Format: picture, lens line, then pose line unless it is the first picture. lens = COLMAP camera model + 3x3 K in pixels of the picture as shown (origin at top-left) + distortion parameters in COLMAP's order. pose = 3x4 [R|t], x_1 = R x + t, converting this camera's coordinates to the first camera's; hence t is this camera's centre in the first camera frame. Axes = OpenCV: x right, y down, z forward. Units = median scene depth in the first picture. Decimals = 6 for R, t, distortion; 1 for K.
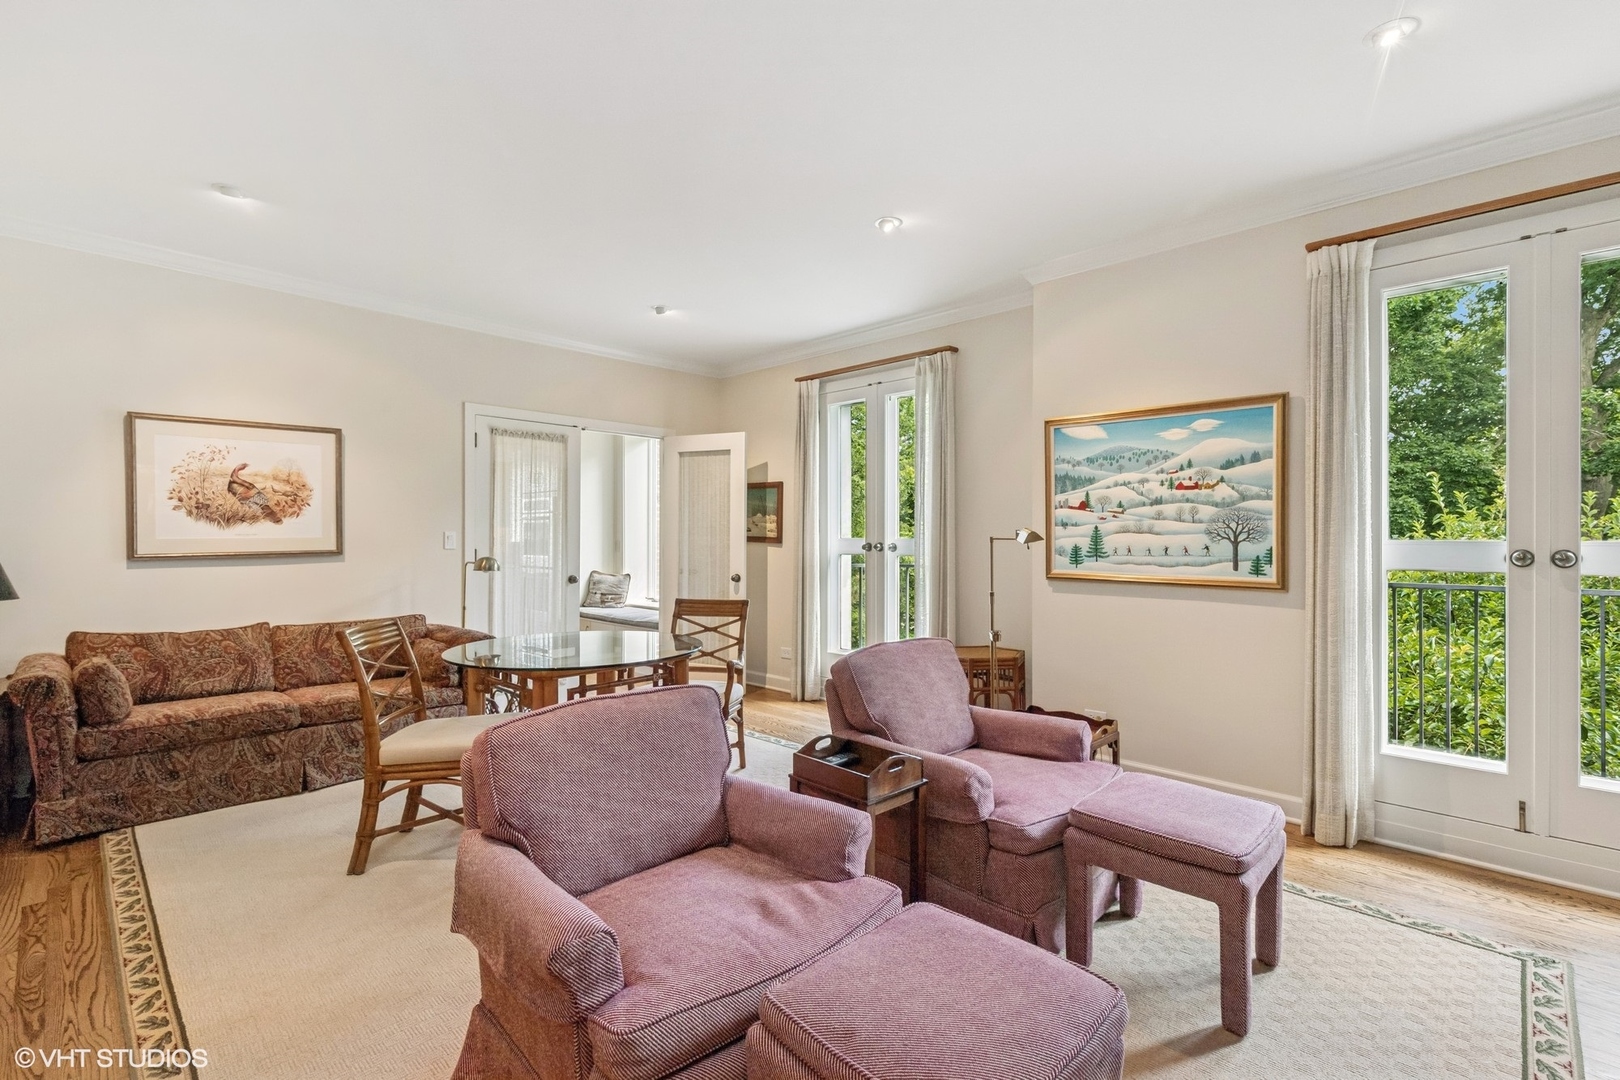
lens RADIAL K [[734.6, 0, 844.7], [0, 734.6, 532.6], [0, 0, 1]] dist [0.000252, -0.001472]
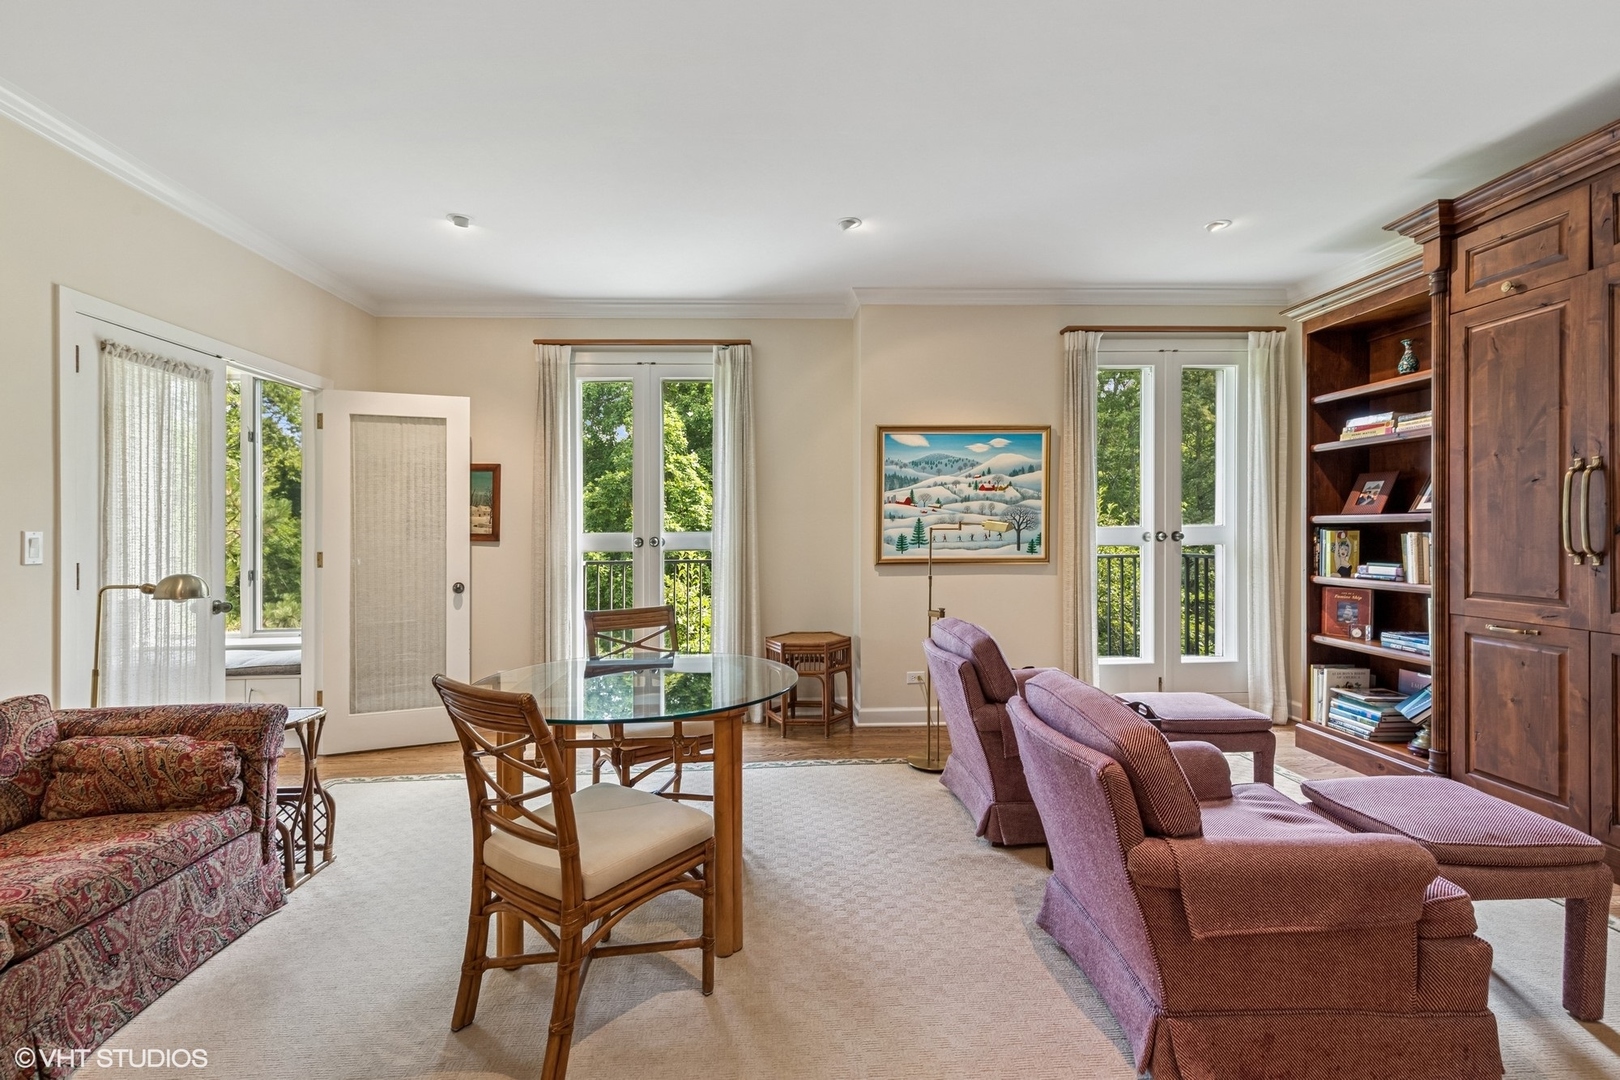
lens RADIAL K [[734.6, 0, 813.6], [0, 734.6, 528.9], [0, 0, 1]] dist [0.000252, -0.001472]
pose [[0.685994, -0.010858, 0.727526, -0.667449], [0.009292, 0.999938, 0.006162, -0.000829], [-0.727548, 0.002533, 0.686052, 0.305473]]
